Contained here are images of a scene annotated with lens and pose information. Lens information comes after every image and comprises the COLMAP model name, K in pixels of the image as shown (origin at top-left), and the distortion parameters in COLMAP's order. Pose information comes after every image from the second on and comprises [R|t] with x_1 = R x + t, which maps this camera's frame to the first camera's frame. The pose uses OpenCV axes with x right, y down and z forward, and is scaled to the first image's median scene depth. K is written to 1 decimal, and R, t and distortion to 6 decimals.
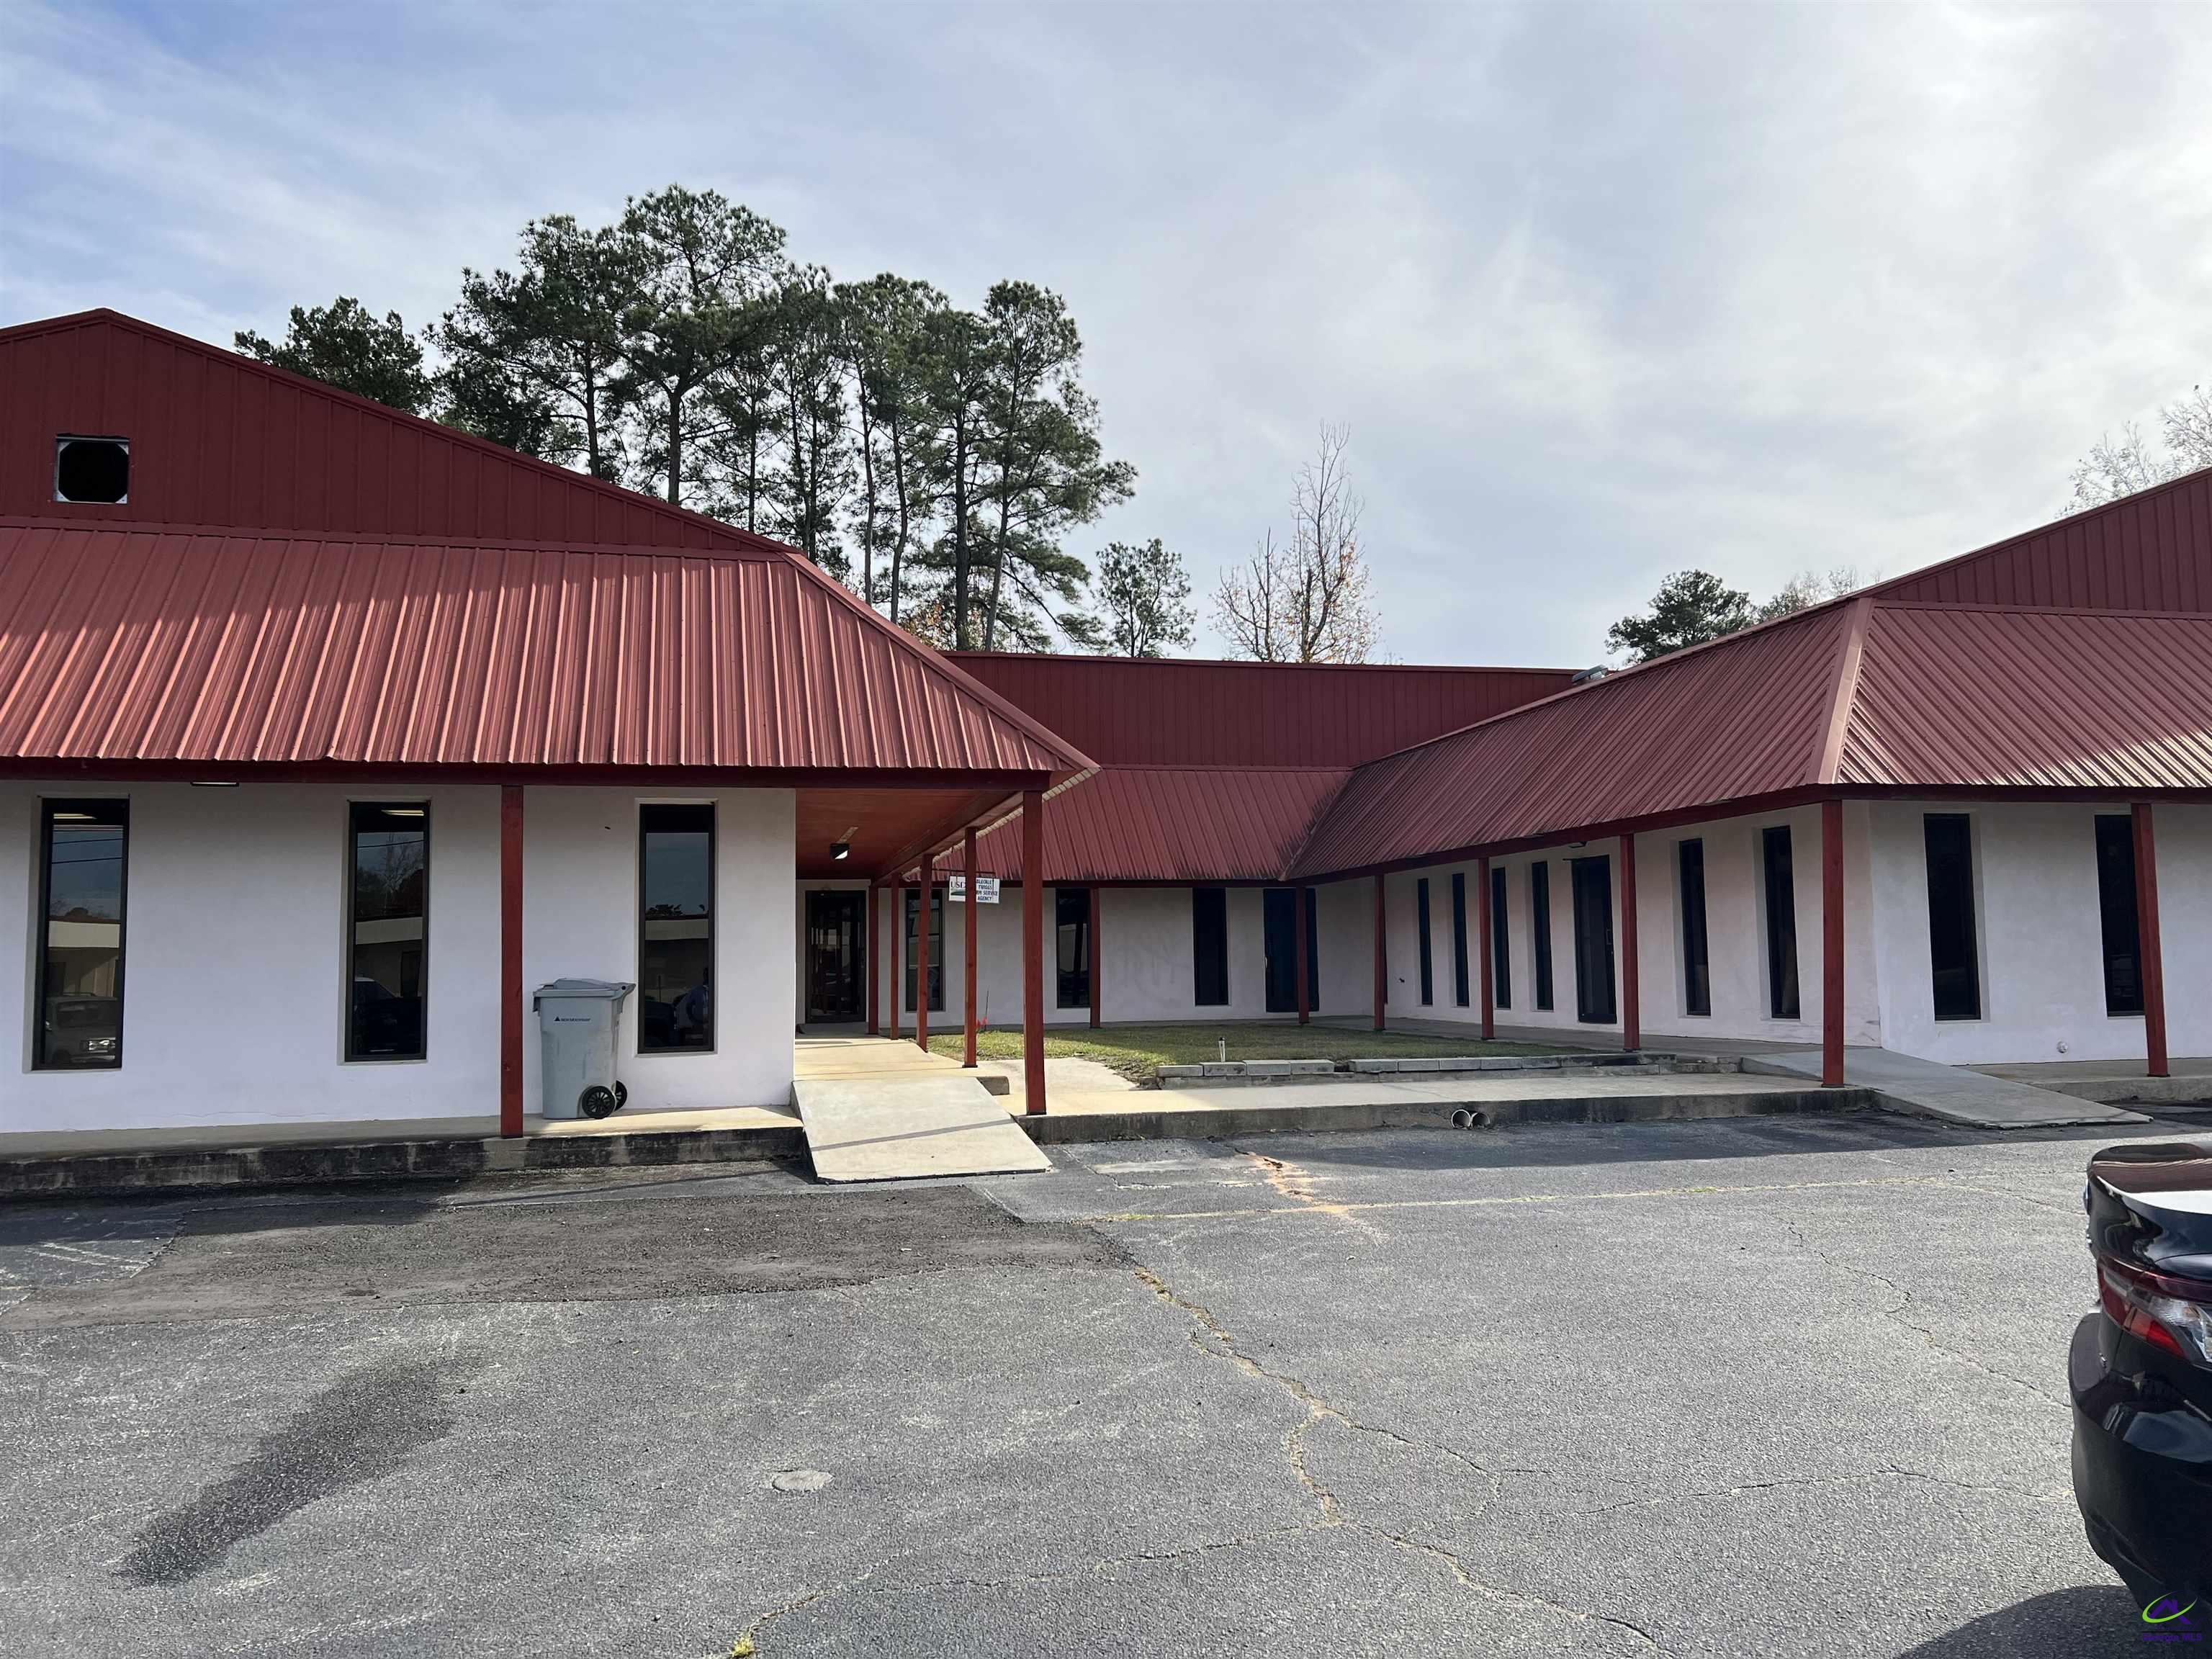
lens RADIAL K [[1677.3, 0, 1095.4], [0, 1677.3, 839.4], [0, 0, 1]] dist [0.042304, -0.037429]
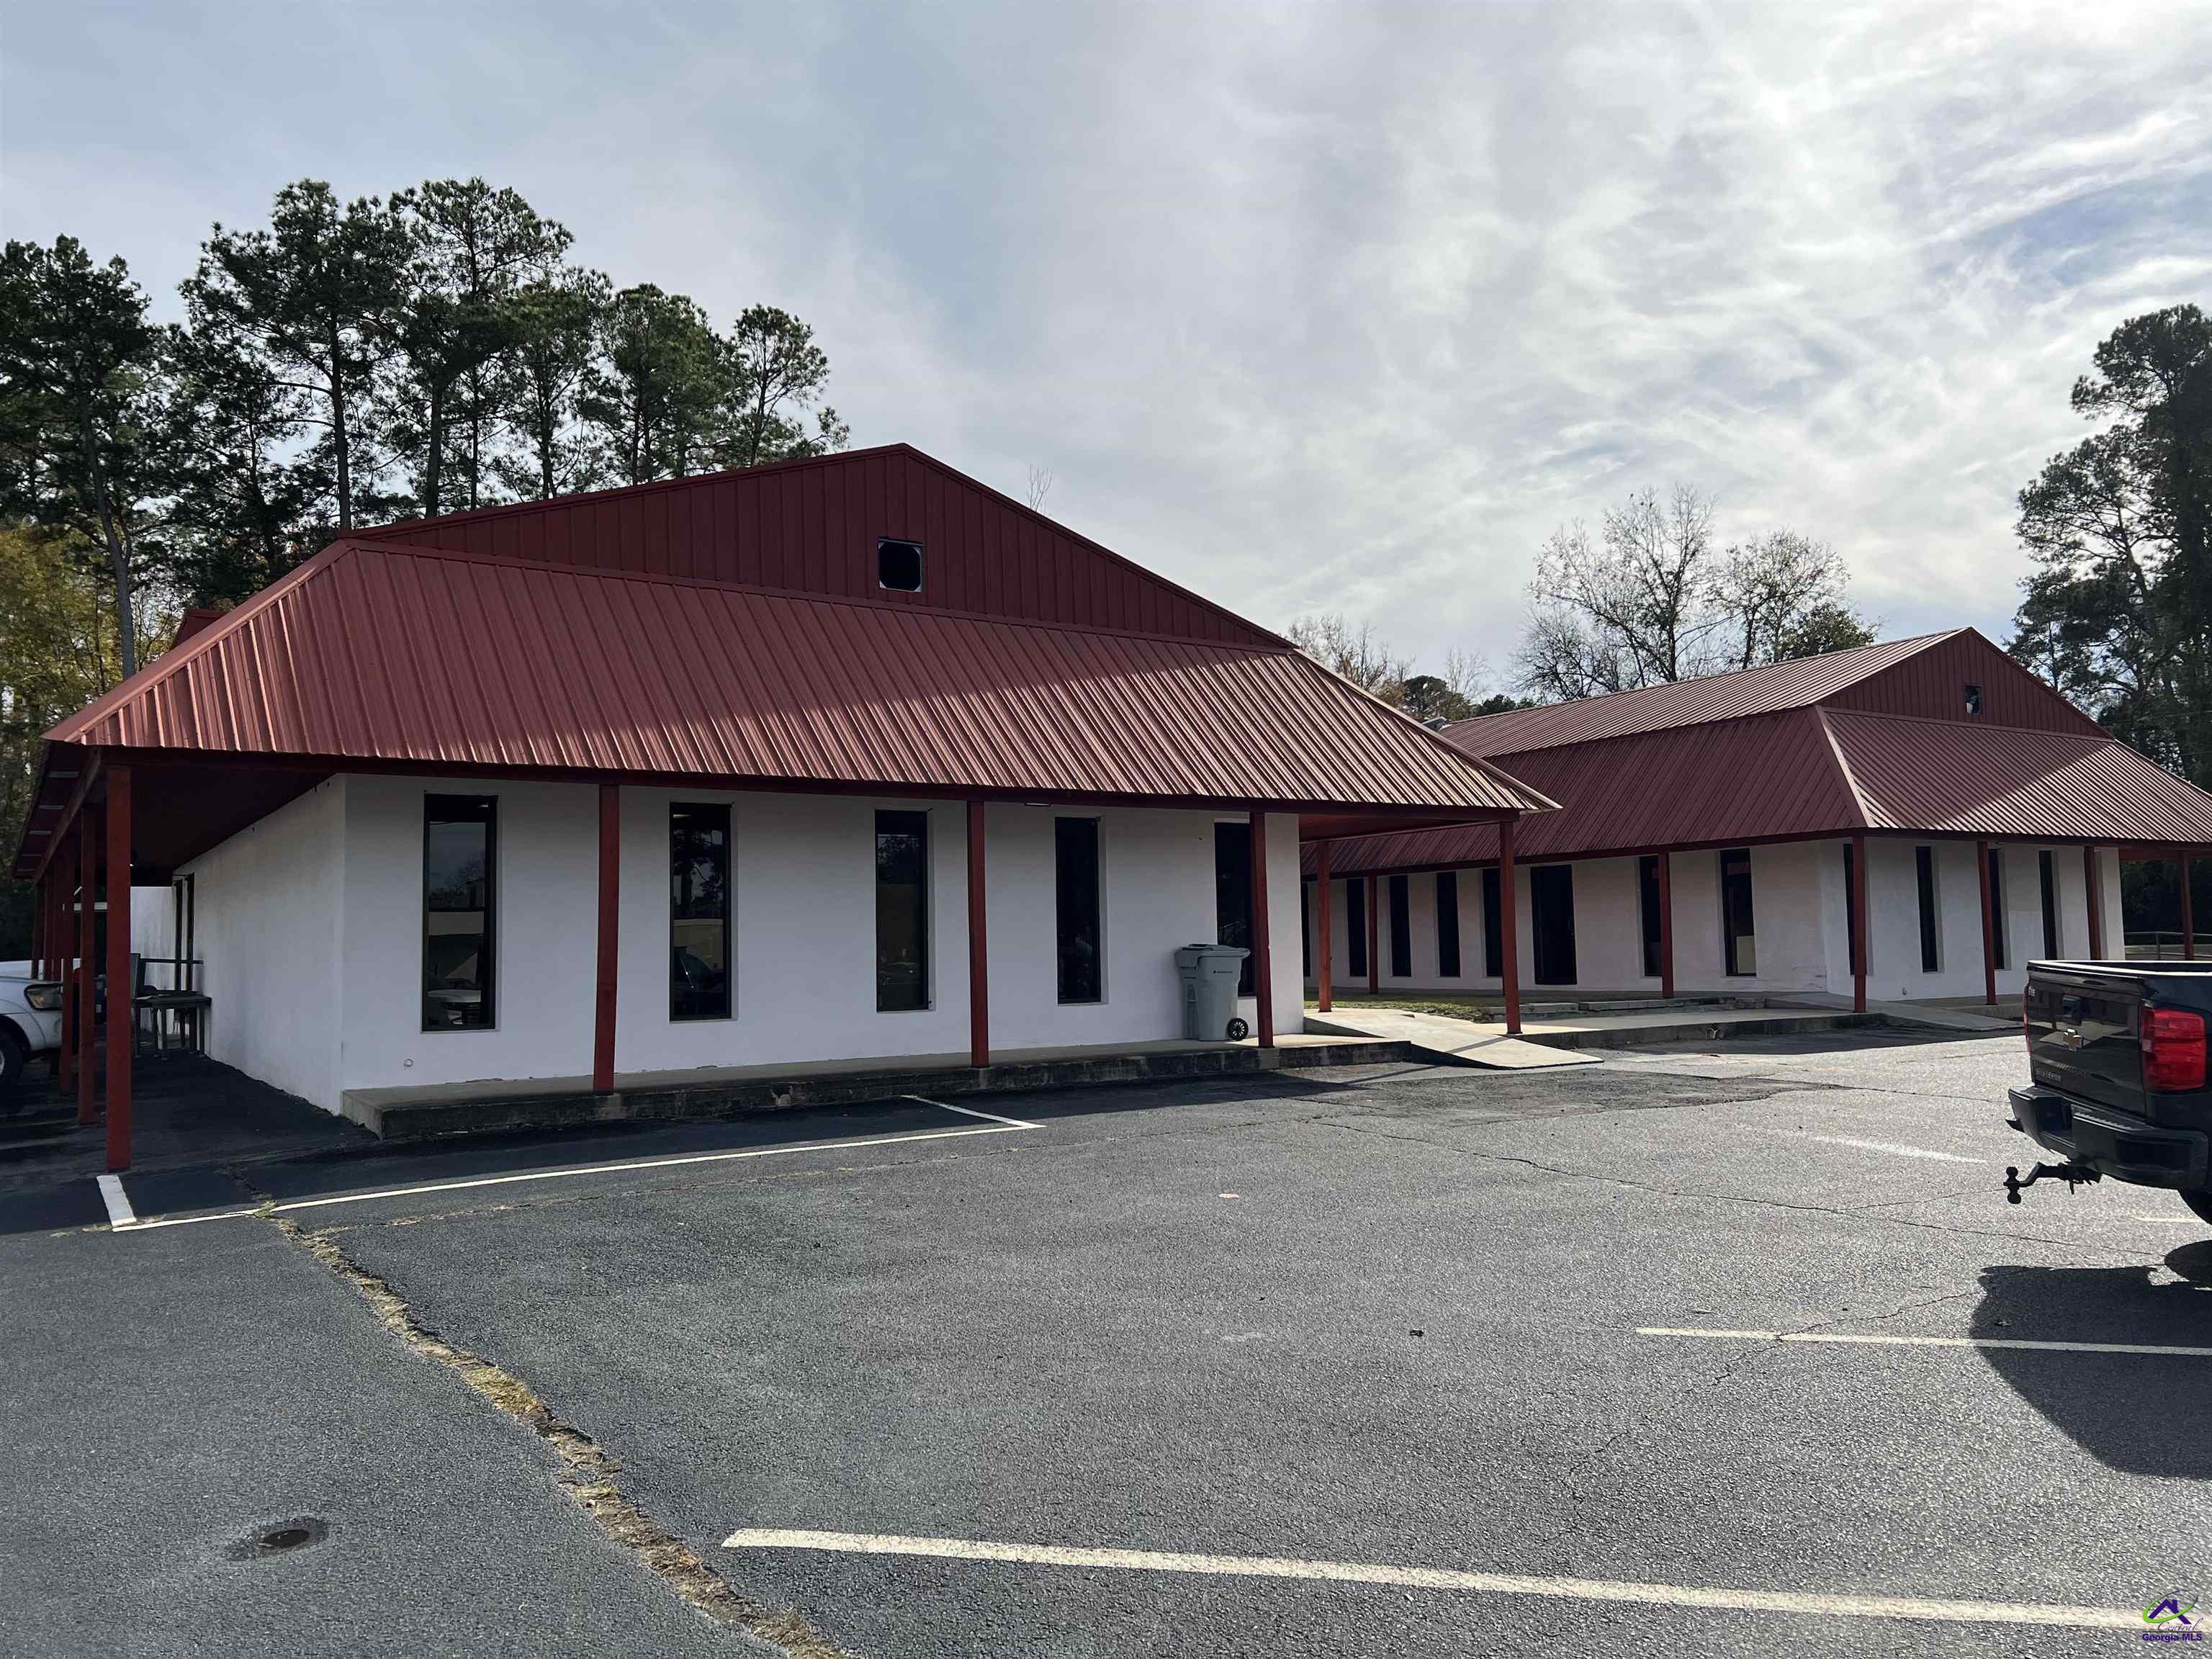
lens RADIAL K [[1677.3, 0, 1041.6], [0, 1677.3, 896.2], [0, 0, 1]] dist [0.042304, -0.037429]
pose [[0.943100, 0.011274, 0.332317, -0.471649], [-0.024542, 0.999059, 0.035756, -0.003454], [-0.331601, -0.041878, 0.942490, -0.153636]]
